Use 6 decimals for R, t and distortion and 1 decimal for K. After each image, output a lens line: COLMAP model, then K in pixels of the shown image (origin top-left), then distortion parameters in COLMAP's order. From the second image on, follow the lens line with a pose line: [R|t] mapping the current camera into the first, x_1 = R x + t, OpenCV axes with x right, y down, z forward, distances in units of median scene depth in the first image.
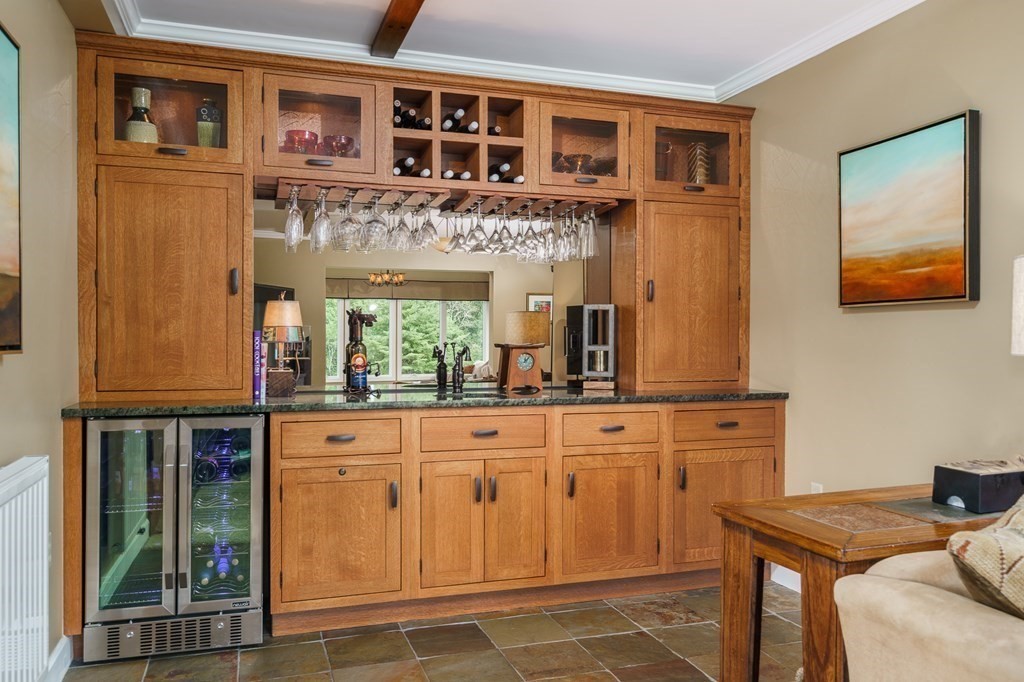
lens RADIAL K [[811.1, 0, 511.7], [0, 811.1, 350.4], [0, 0, 1]] dist [0.009774, -0.001515]
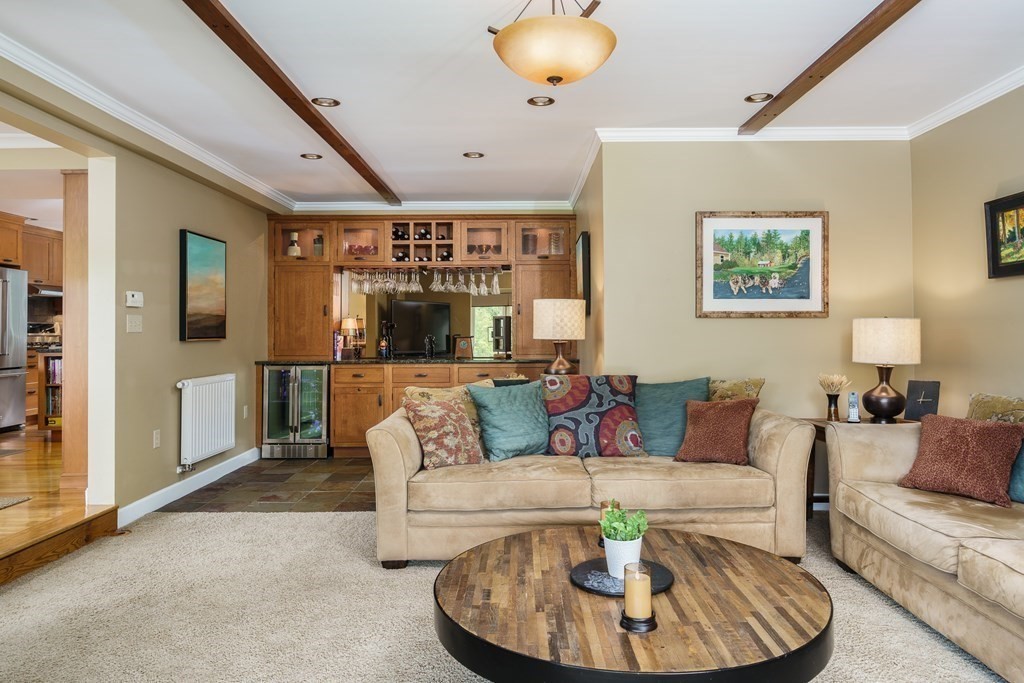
lens RADIAL K [[673.3, 0, 516.8], [0, 673.3, 332.0], [0, 0, 1]] dist [0.004778, 0.006993]
pose [[0.943496, -0.009968, -0.331235, 0.825360], [0.002786, 0.999751, -0.022151, 0.023559], [0.331373, 0.019977, 0.943288, -0.667655]]
